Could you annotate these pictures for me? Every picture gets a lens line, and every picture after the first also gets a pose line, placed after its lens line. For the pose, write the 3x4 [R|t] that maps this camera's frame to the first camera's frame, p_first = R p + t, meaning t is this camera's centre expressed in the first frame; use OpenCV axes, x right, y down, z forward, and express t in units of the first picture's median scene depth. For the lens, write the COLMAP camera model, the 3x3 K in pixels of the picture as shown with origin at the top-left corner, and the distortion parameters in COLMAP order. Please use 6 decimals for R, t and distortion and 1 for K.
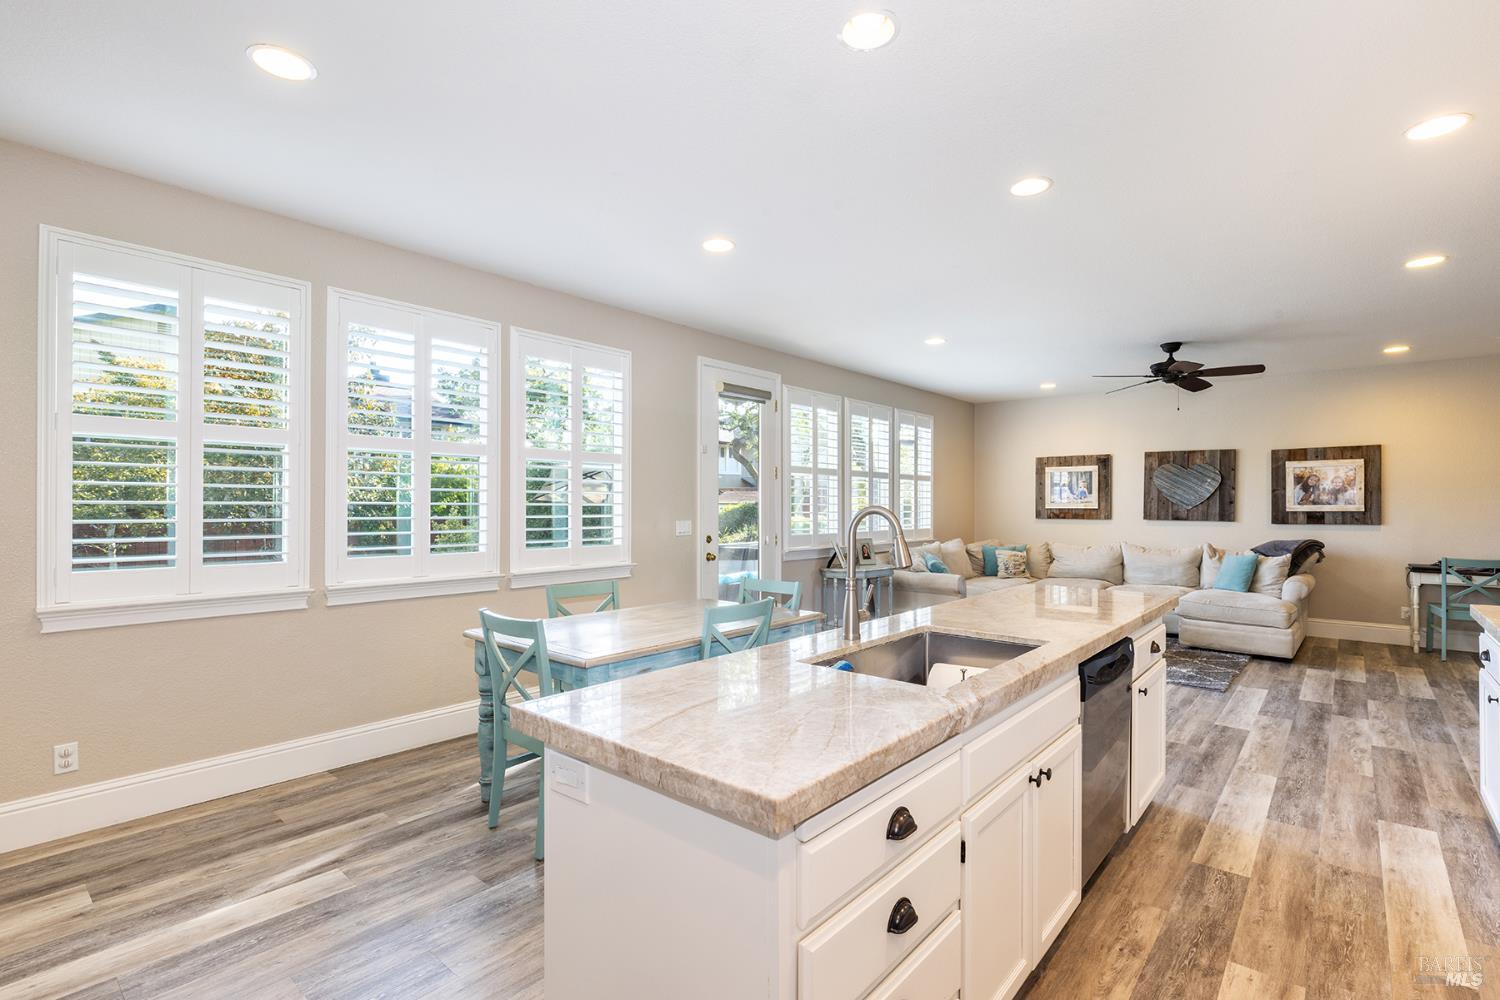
lens RADIAL K [[703.1, 0, 760.6], [0, 703.1, 503.7], [0, 0, 1]] dist [-0.001778, 0.001632]
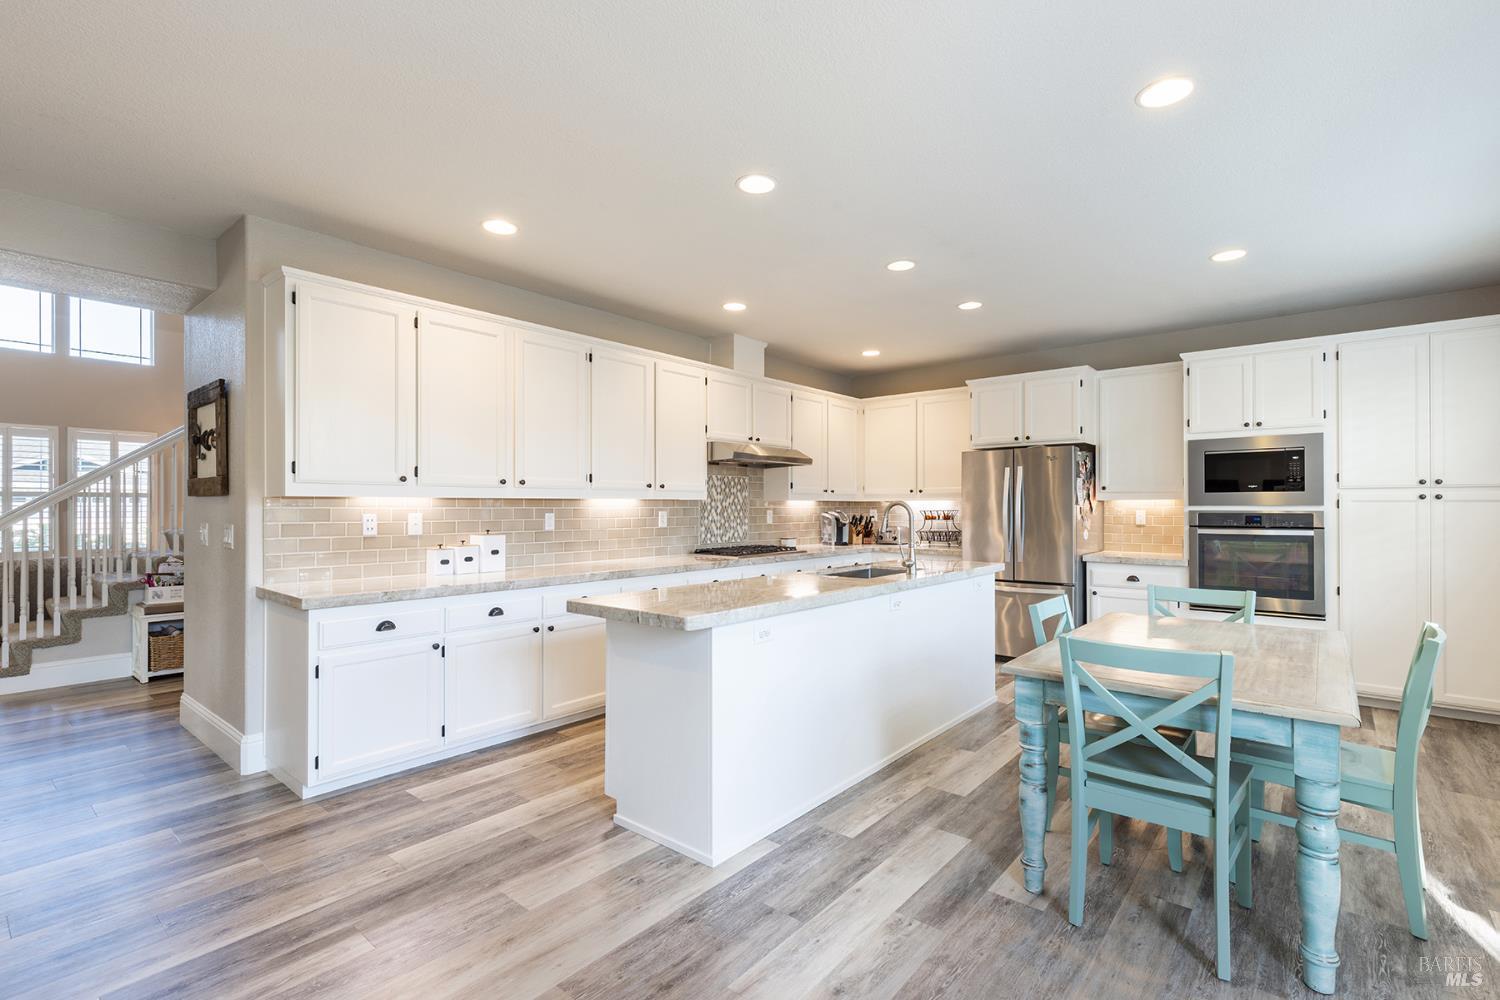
lens RADIAL K [[678.5, 0, 762.2], [0, 678.5, 509.6], [0, 0, 1]] dist [0.008687, -0.000416]
pose [[-0.999869, -0.003402, -0.015838, 0.173425], [-0.003456, 0.999988, 0.003338, 0.006932], [0.015826, 0.003392, -0.999869, 0.873919]]
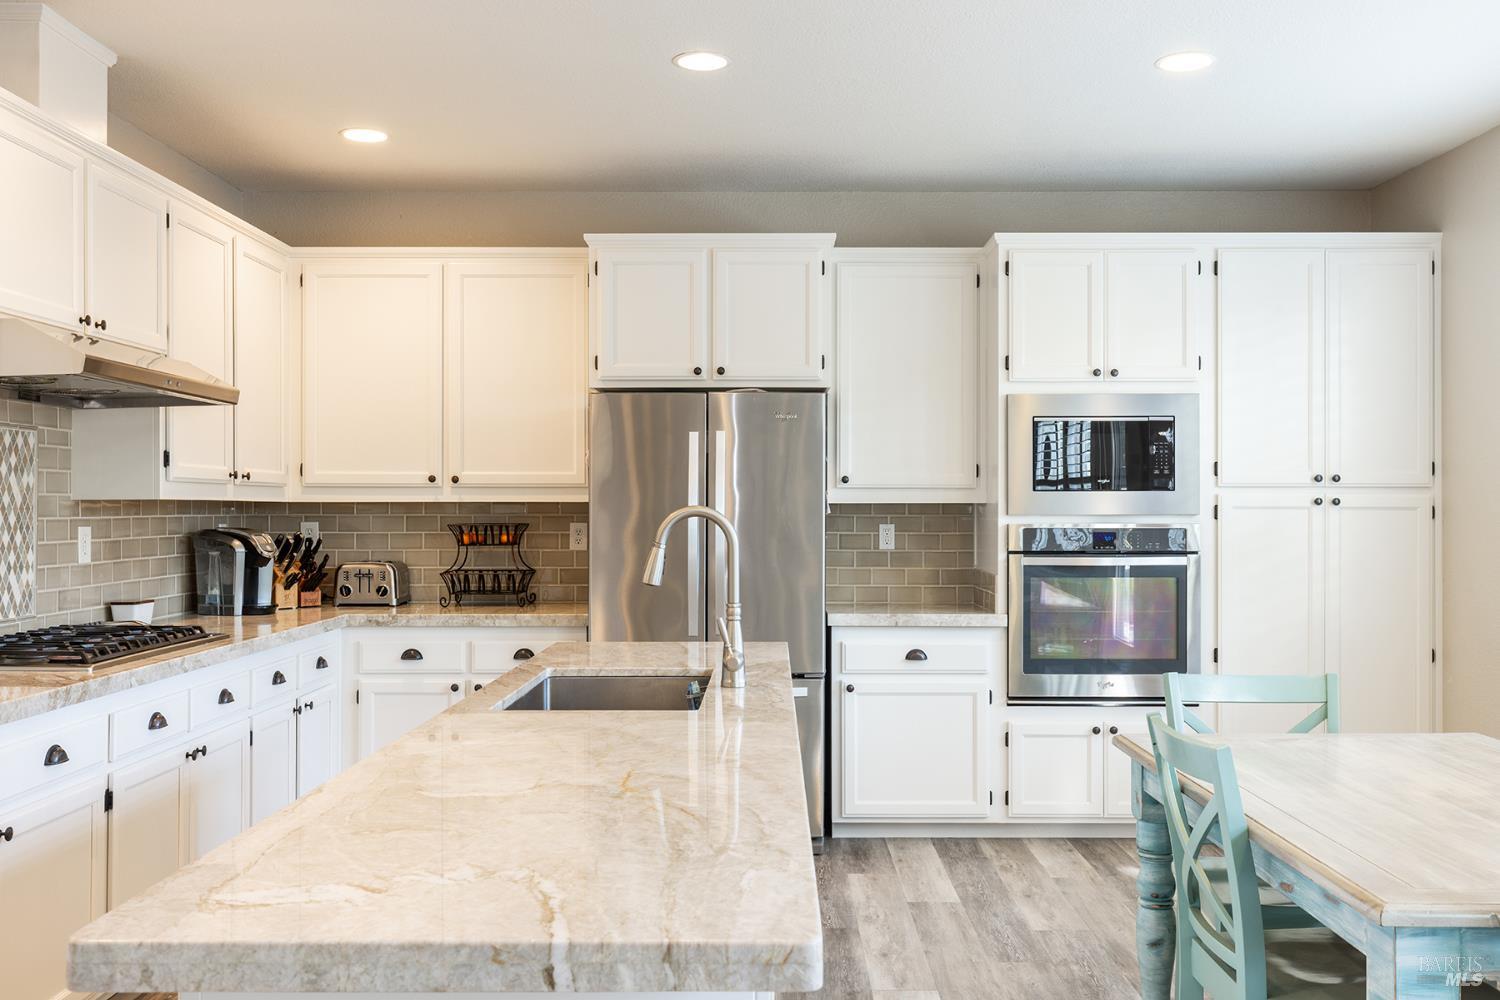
lens RADIAL K [[1381.5, 0, 767.7], [0, 1381.5, 508.7], [0, 0, 1]] dist [0.015352, 0.000000]
pose [[-0.766387, -0.005539, -0.642355, 0.328031], [-0.003462, 0.999984, -0.004492, 0.004218], [0.642370, -0.001219, -0.766394, 0.679138]]
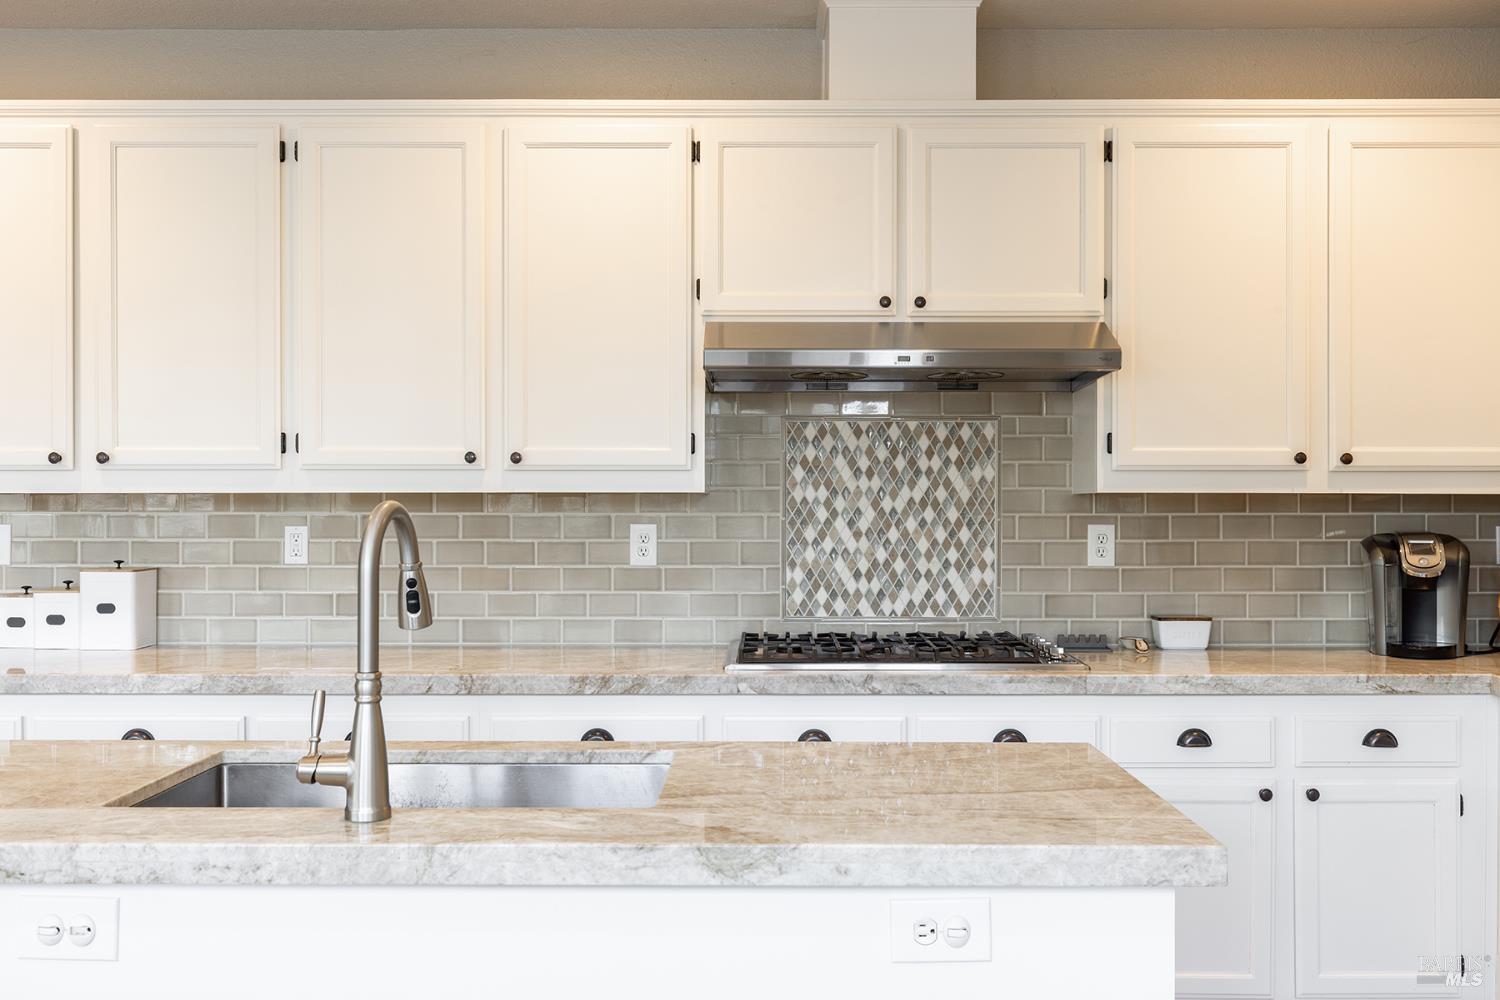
lens RADIAL K [[1358.9, 0, 765.7], [0, 1358.9, 505.2], [0, 0, 1]] dist [0.006535, 0.009802]
pose [[-0.639074, -0.005513, 0.769125, -0.204293], [-0.003904, 0.999985, 0.003924, 0.001226], [-0.769135, -0.000495, -0.639086, 0.425667]]
